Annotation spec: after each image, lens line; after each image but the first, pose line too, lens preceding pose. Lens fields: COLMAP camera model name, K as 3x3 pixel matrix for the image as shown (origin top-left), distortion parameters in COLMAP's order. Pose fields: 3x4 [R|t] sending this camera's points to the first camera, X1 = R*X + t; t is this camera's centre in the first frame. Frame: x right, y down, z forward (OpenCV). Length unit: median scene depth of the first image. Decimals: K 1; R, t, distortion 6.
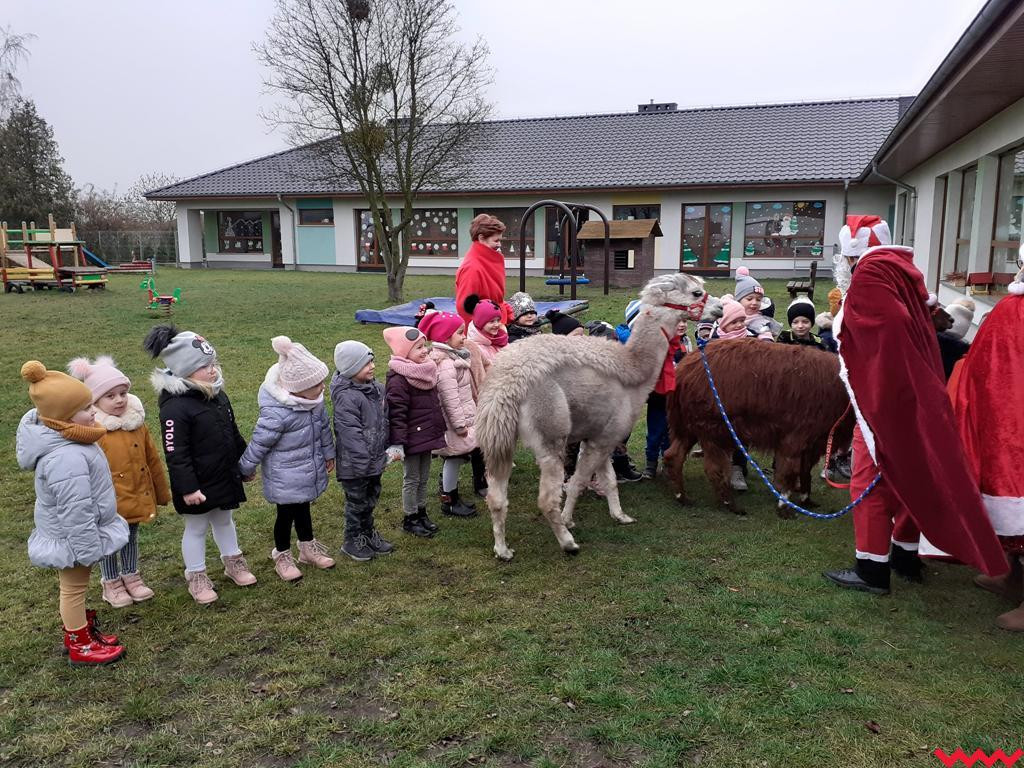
lens RADIAL K [[838.5, 0, 512.2], [0, 838.5, 379.4], [0, 0, 1]] dist [0.003119, 0.007650]
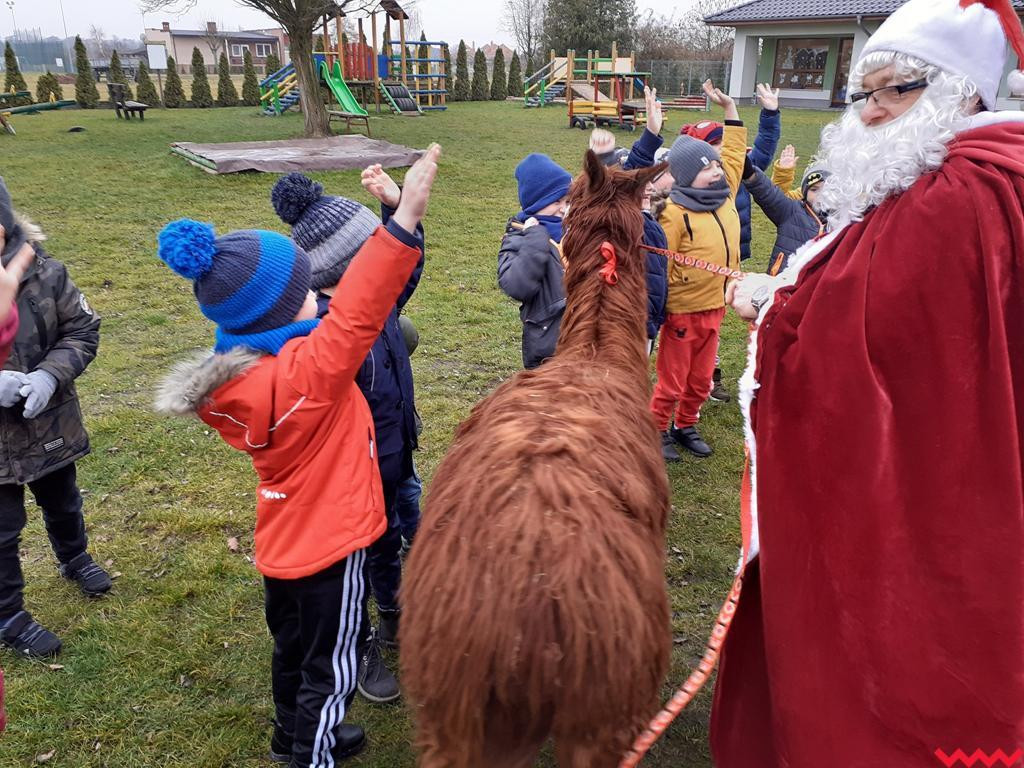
lens RADIAL K [[823.8, 0, 512.0], [0, 823.8, 384.0], [0, 0, 1]] dist [0.054086, -0.029938]
pose [[0.831266, 0.216035, -0.512177, -0.058095], [-0.112886, 0.967797, 0.225000, -0.013559], [0.544292, -0.129217, 0.828884, 0.070395]]
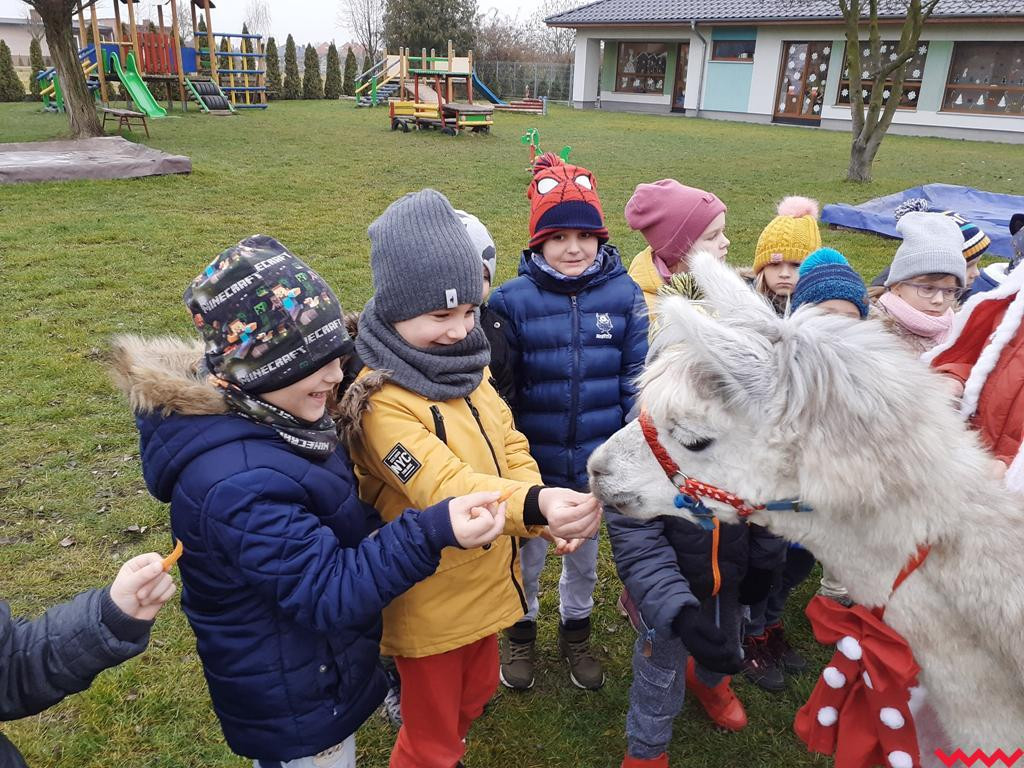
lens RADIAL K [[823.8, 0, 512.0], [0, 823.8, 384.0], [0, 0, 1]] dist [0.054086, -0.029938]
pose [[0.902890, 0.182652, -0.389137, -0.051376], [-0.106831, 0.972182, 0.208447, -0.022400], [0.416385, -0.146633, 0.897286, 0.126436]]
